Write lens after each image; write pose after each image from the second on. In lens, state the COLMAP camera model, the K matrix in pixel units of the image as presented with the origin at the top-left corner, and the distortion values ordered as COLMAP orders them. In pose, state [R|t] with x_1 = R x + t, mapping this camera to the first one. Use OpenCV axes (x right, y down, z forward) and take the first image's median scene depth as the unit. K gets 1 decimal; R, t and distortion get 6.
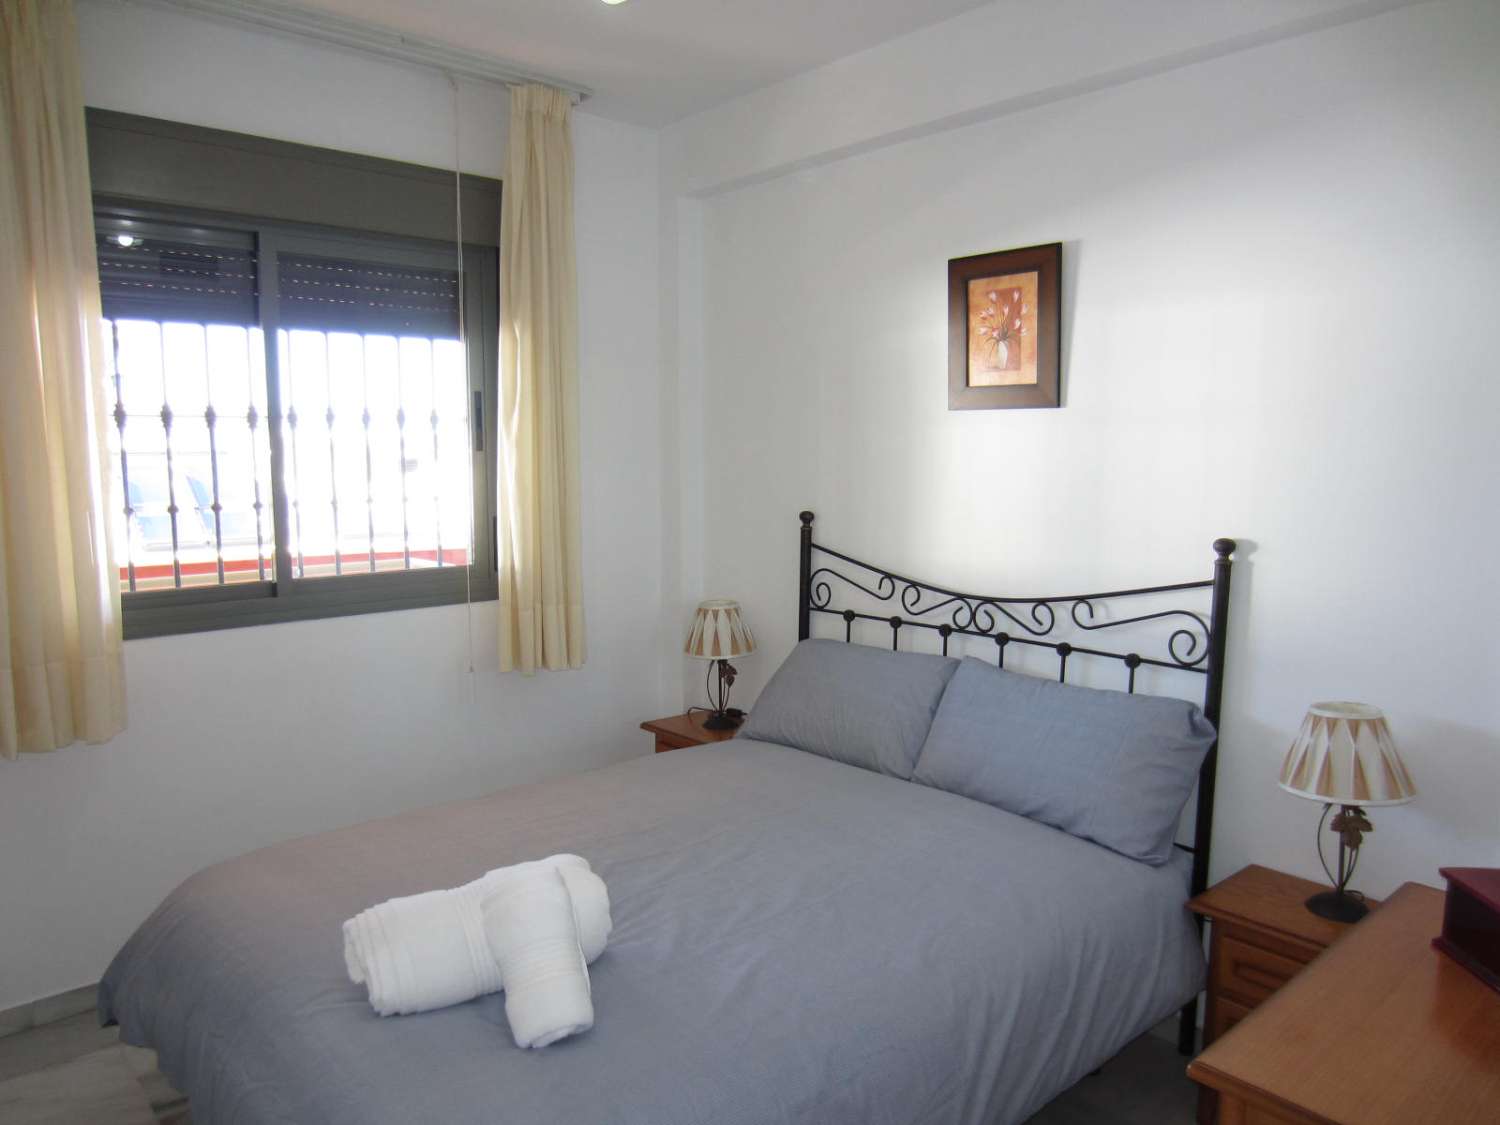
lens RADIAL K [[1039.1, 0, 749.9], [0, 1039.1, 560.1], [0, 0, 1]] dist [-0.050280, 0.020115]
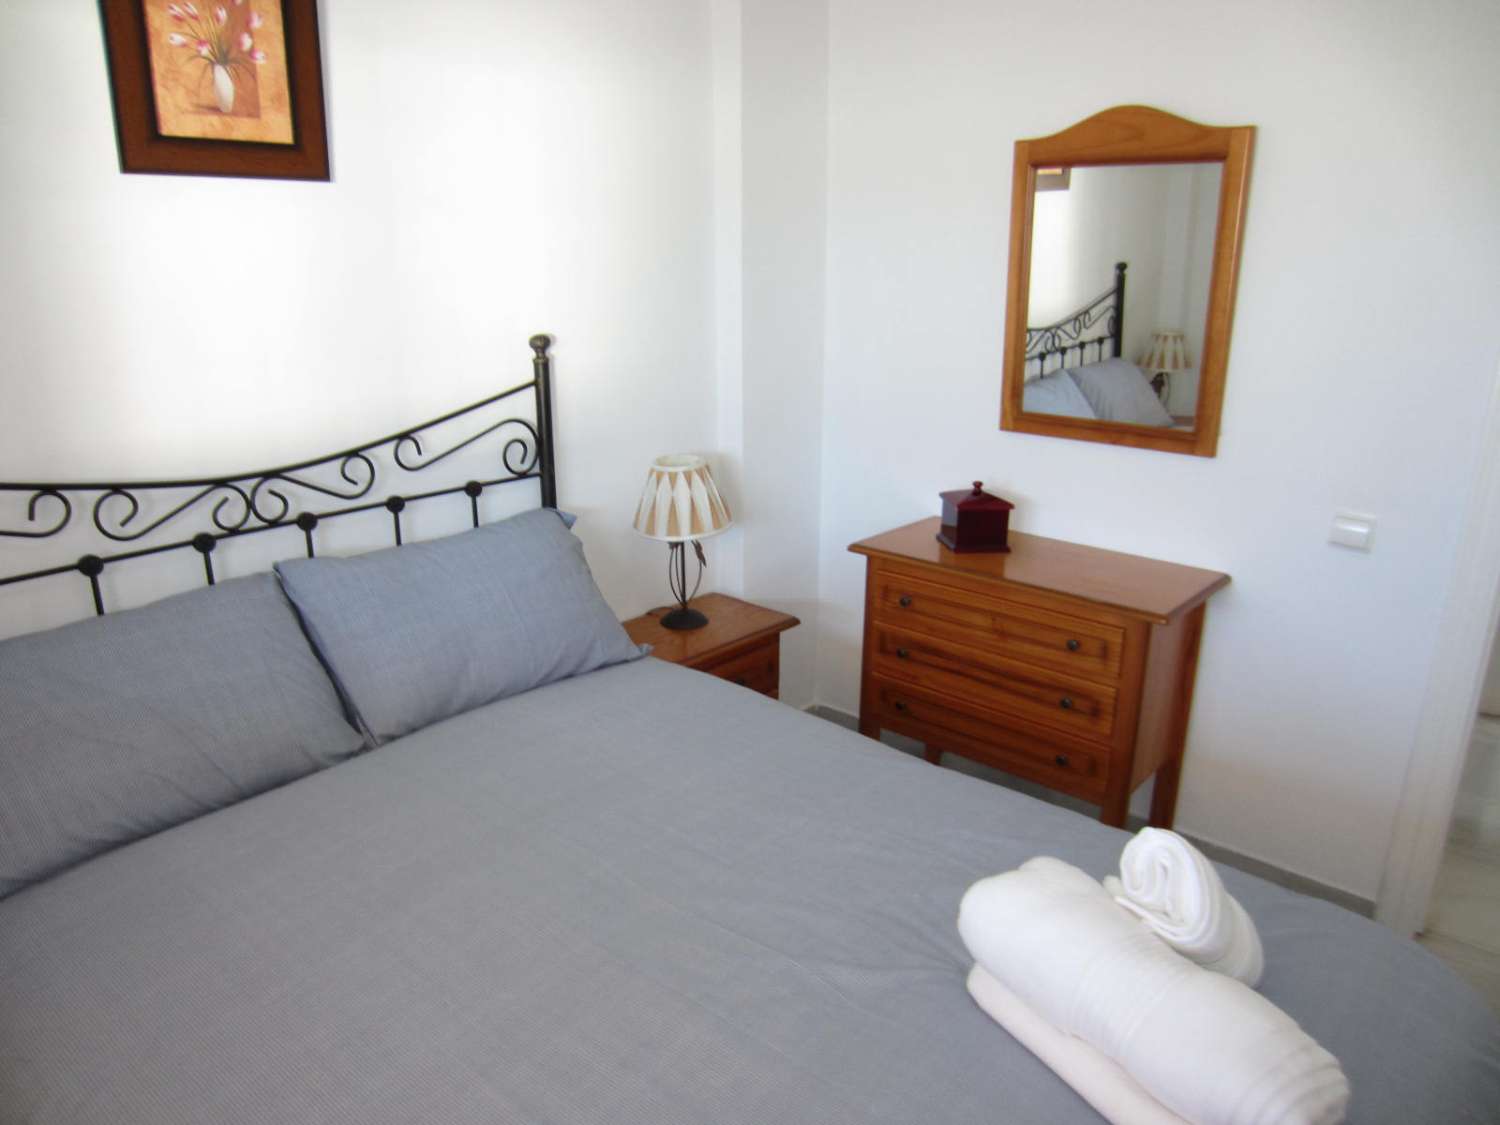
lens RADIAL K [[1039.1, 0, 749.9], [0, 1039.1, 560.1], [0, 0, 1]] dist [-0.050280, 0.020115]
pose [[-0.117607, -0.288514, 0.950225, -0.472796], [0.106800, 0.947641, 0.300948, -0.078841], [-0.987301, 0.136878, -0.080636, 0.777009]]
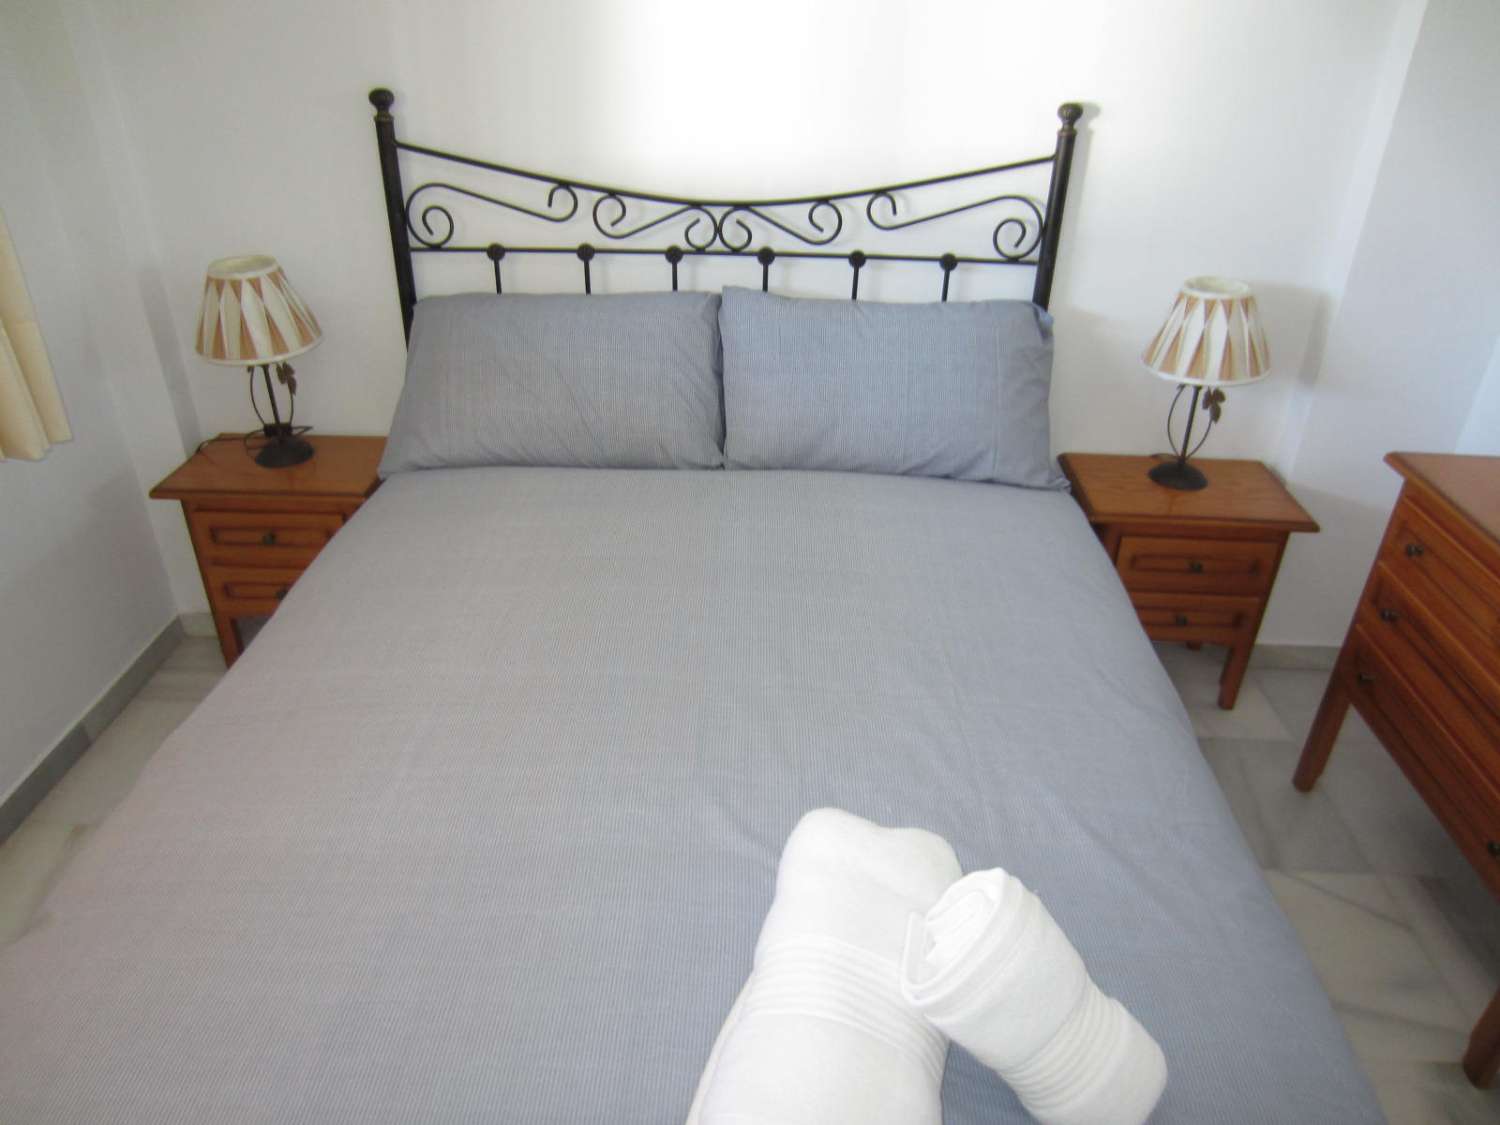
lens RADIAL K [[1039.1, 0, 749.9], [0, 1039.1, 560.1], [0, 0, 1]] dist [-0.050280, 0.020115]
pose [[0.688681, -0.350672, 0.634624, -0.334167], [0.061243, 0.900271, 0.431001, -0.052829], [-0.722474, -0.257956, 0.641475, 0.469357]]
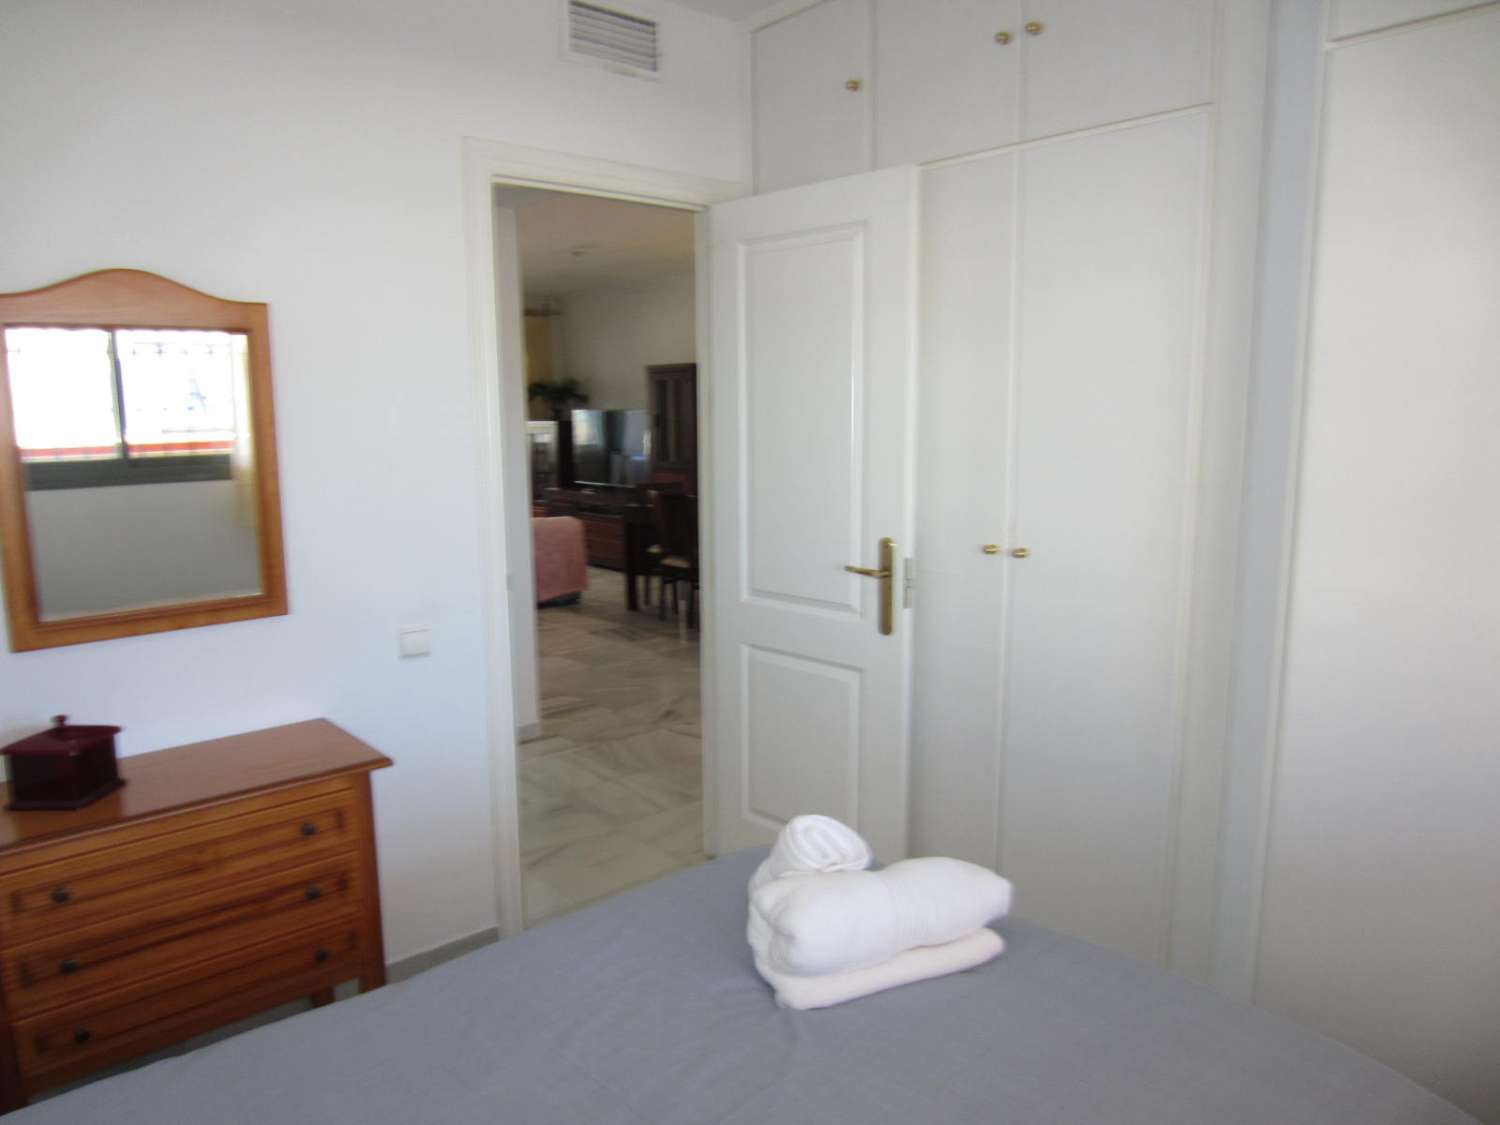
lens RADIAL K [[1039.1, 0, 749.9], [0, 1039.1, 560.1], [0, 0, 1]] dist [-0.050280, 0.020115]
pose [[-0.999959, 0.007165, 0.005536, -0.076195], [0.008362, 0.965261, 0.261153, -0.130339], [-0.003472, 0.261188, -0.965282, 1.149450]]
